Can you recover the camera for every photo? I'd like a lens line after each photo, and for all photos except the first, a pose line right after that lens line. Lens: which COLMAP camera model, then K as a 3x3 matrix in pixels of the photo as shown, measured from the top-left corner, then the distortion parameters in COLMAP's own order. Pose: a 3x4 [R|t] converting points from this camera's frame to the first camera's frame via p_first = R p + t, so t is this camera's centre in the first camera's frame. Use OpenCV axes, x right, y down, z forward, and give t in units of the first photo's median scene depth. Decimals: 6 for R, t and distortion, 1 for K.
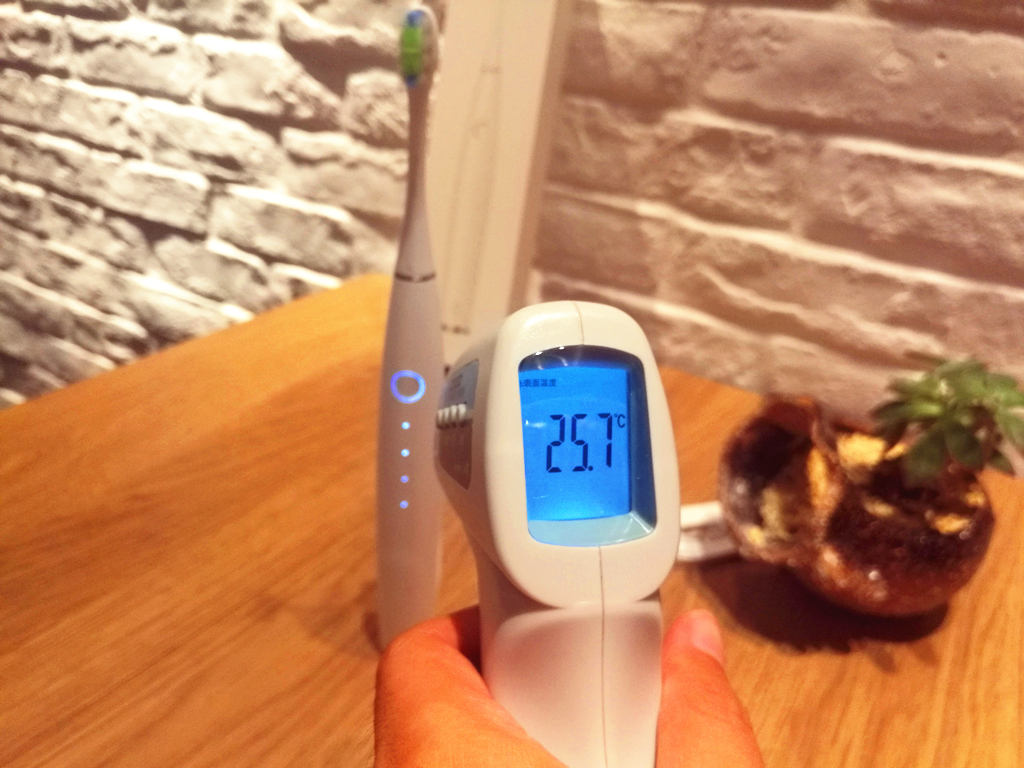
lens RADIAL K [[860.4, 0, 512.0], [0, 860.4, 384.0], [0, 0, 1]] dist [-0.116554, 0.213381]
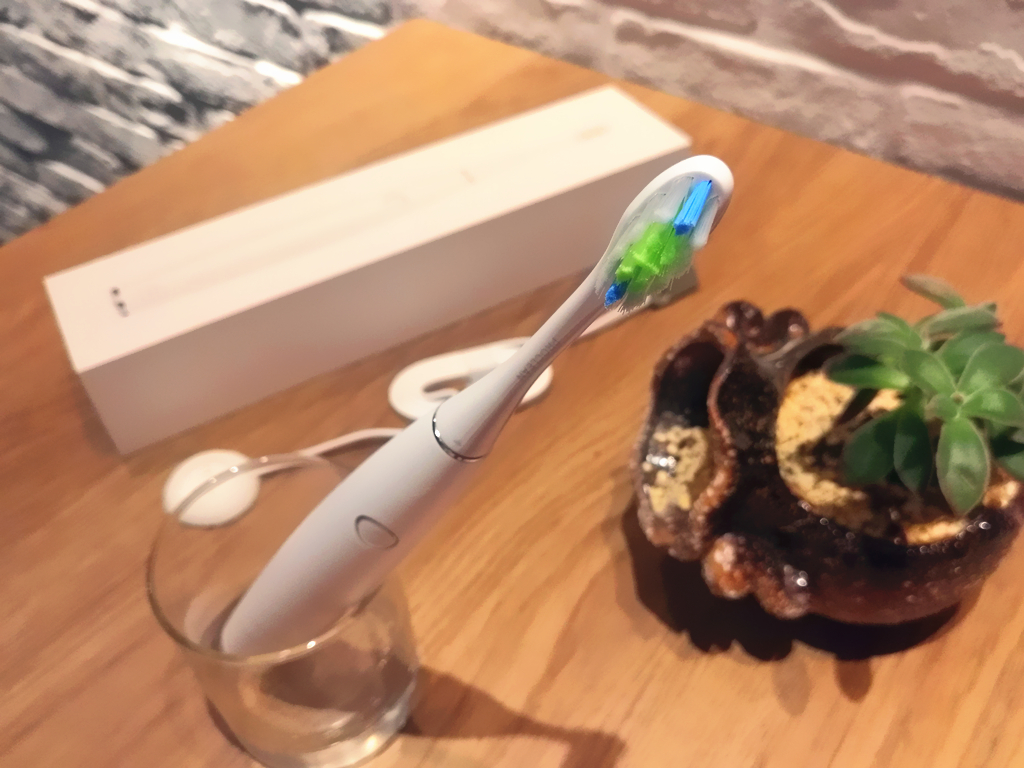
lens RADIAL K [[956.1, 0, 512.0], [0, 956.1, 384.0], [0, 0, 1]] dist [-0.010462, 0.024215]
pose [[0.988773, -0.026426, -0.147067, 0.071034], [0.070041, 0.951379, 0.299955, -0.081439], [0.131989, -0.306888, 0.942549, 0.041296]]
